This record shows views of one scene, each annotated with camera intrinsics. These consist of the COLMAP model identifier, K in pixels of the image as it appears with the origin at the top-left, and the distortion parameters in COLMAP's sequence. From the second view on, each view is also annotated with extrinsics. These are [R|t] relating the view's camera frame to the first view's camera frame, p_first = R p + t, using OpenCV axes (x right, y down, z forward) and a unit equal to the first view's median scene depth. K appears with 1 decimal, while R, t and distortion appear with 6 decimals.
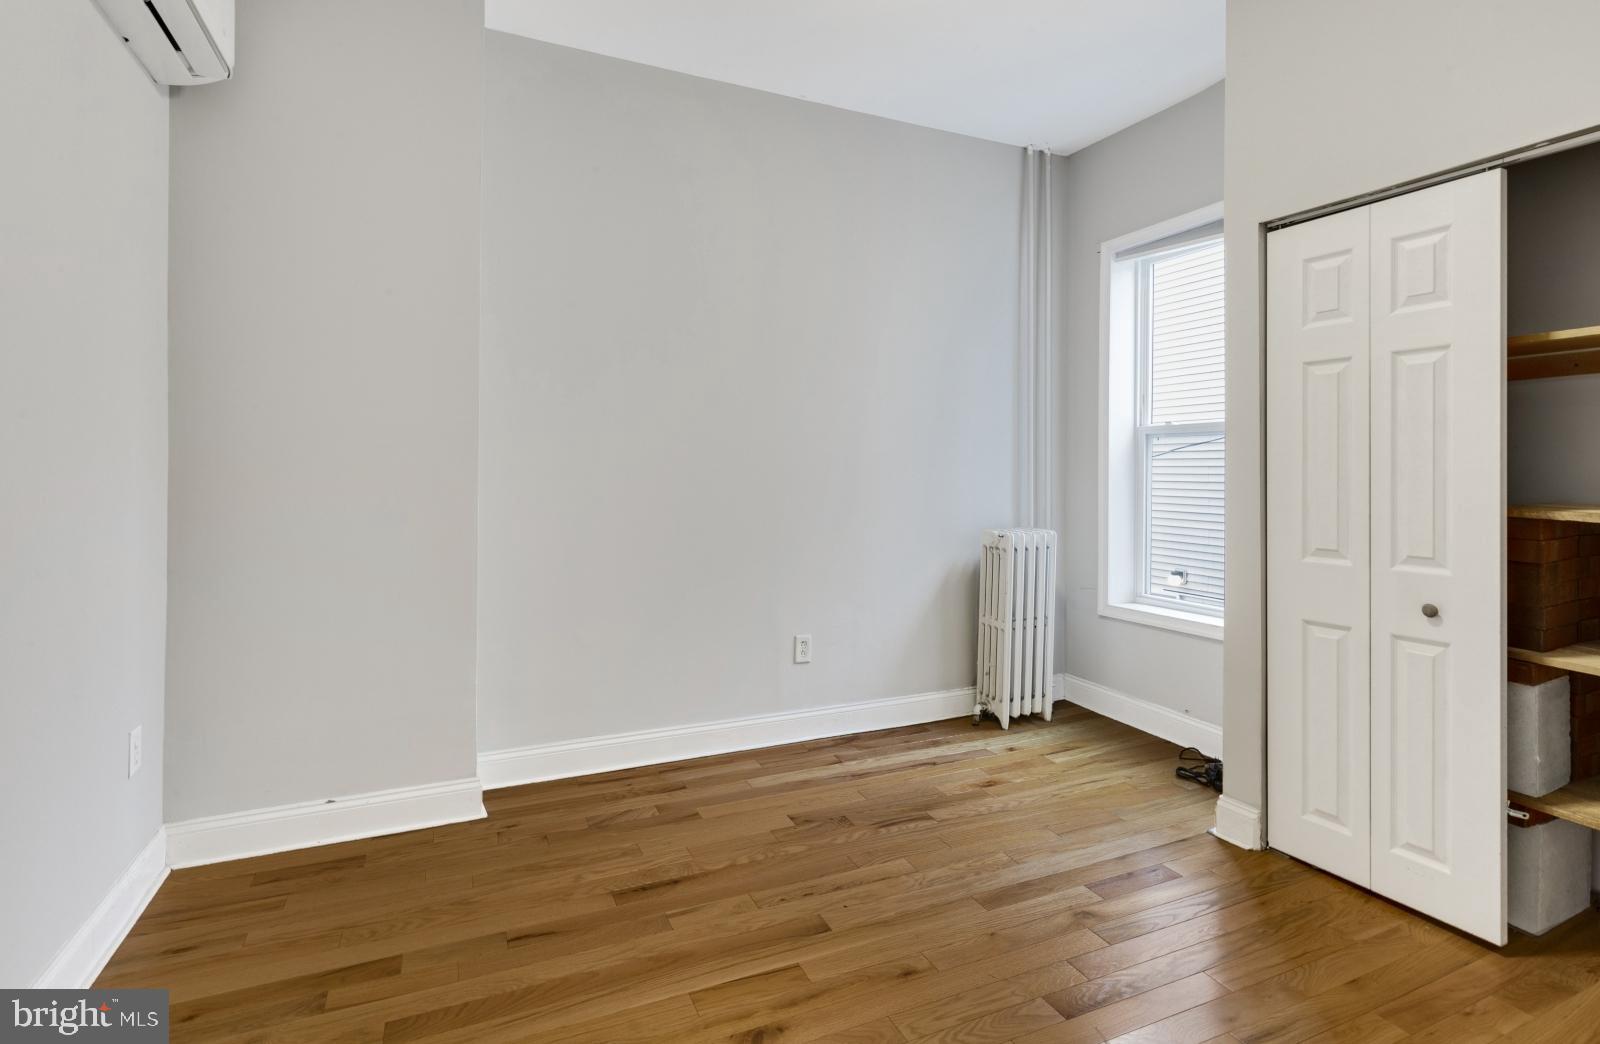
lens RADIAL K [[790.3, 0, 803.4], [0, 790.3, 481.0], [0, 0, 1]] dist [0.002322, 0.000444]
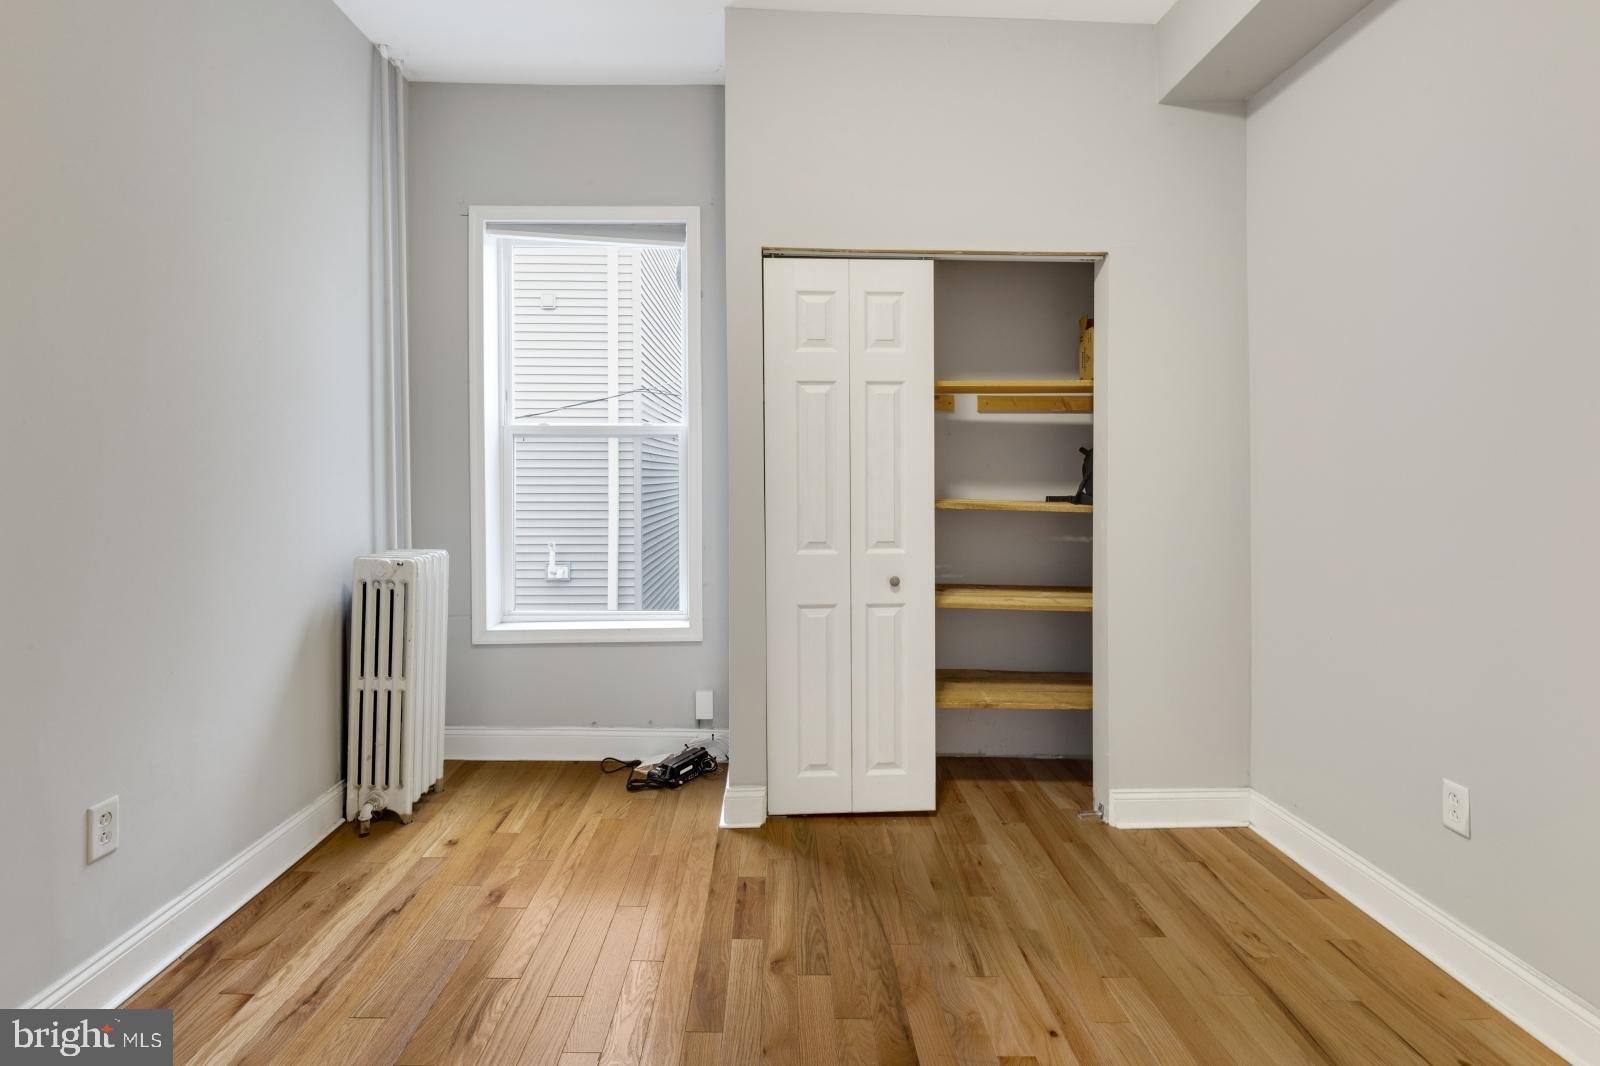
lens RADIAL K [[777.6, 0, 793.4], [0, 777.6, 482.8], [0, 0, 1]] dist [0.002895, -0.000034]
pose [[0.393484, -0.015910, 0.919194, -0.368706], [0.012516, 0.999850, 0.011949, -0.014381], [-0.919246, 0.006803, 0.393624, 0.510099]]
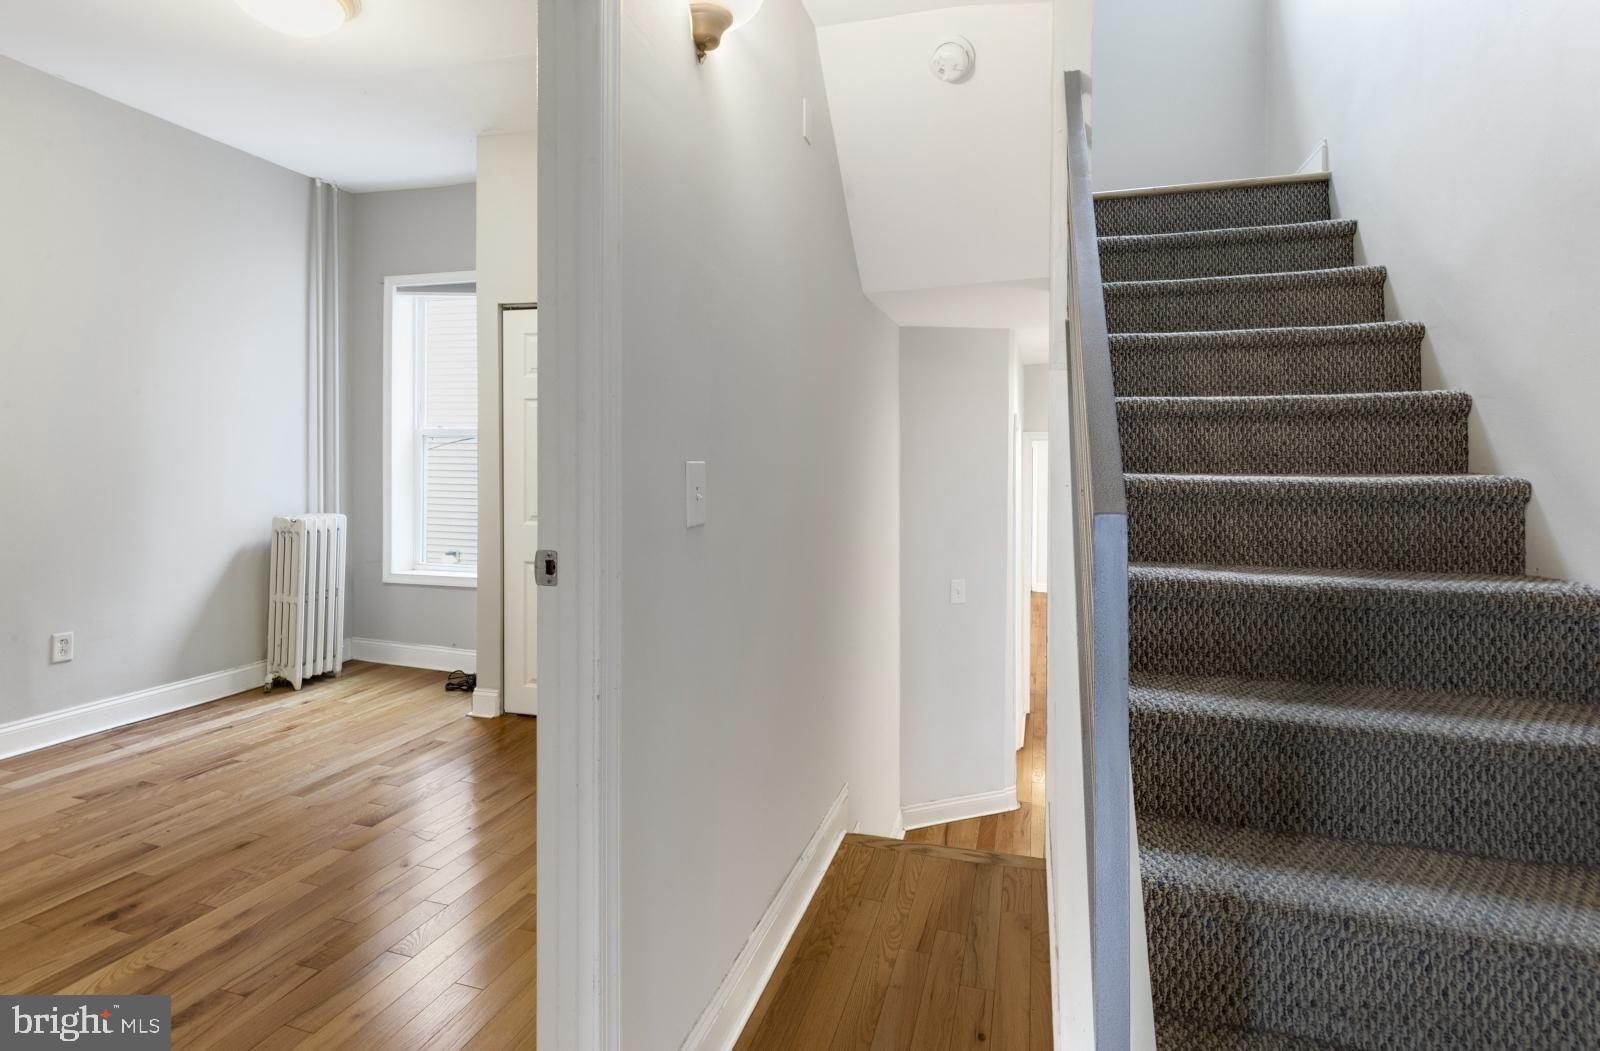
lens RADIAL K [[814.8, 0, 794.3], [0, 814.8, 471.3], [0, 0, 1]] dist [0.016602, -0.000135]
pose [[0.669724, -0.003421, 0.742602, -0.196117], [0.000324, 0.999991, 0.004314, -0.010144], [-0.742610, -0.002649, 0.669719, -0.444488]]
